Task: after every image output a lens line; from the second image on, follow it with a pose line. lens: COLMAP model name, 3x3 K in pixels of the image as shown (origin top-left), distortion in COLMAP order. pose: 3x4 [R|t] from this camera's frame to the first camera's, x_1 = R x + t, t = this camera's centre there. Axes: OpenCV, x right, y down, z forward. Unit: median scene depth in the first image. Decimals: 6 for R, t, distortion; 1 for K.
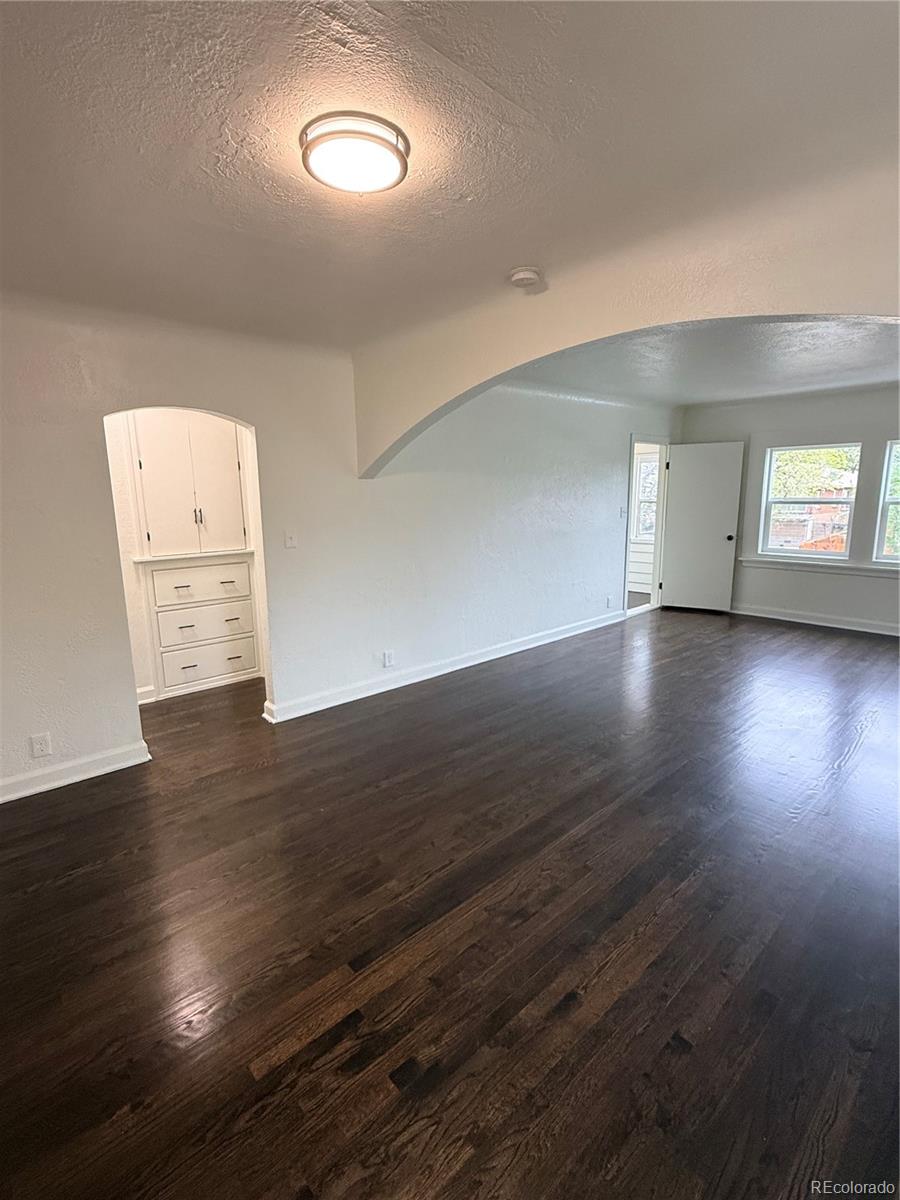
lens RADIAL K [[564.1, 0, 449.6], [0, 564.1, 601.4], [0, 0, 1]] dist [-0.003316, -0.000697]
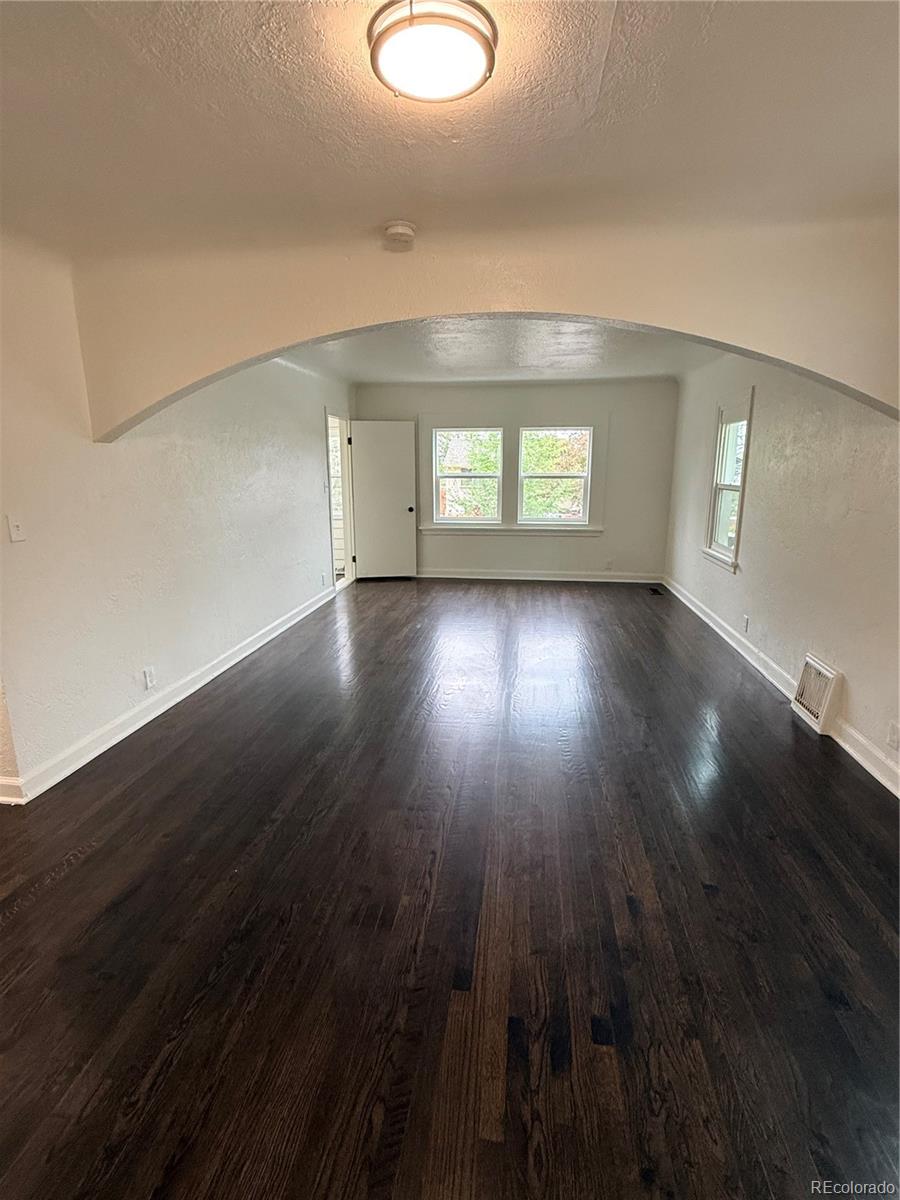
lens RADIAL K [[588.5, 0, 449.3], [0, 588.5, 598.8], [0, 0, 1]] dist [0.001511, 0.000562]
pose [[0.762842, -0.131002, 0.633175, -0.399560], [0.114534, 0.991152, 0.067076, -0.018113], [-0.636360, 0.021352, 0.771096, 0.156550]]
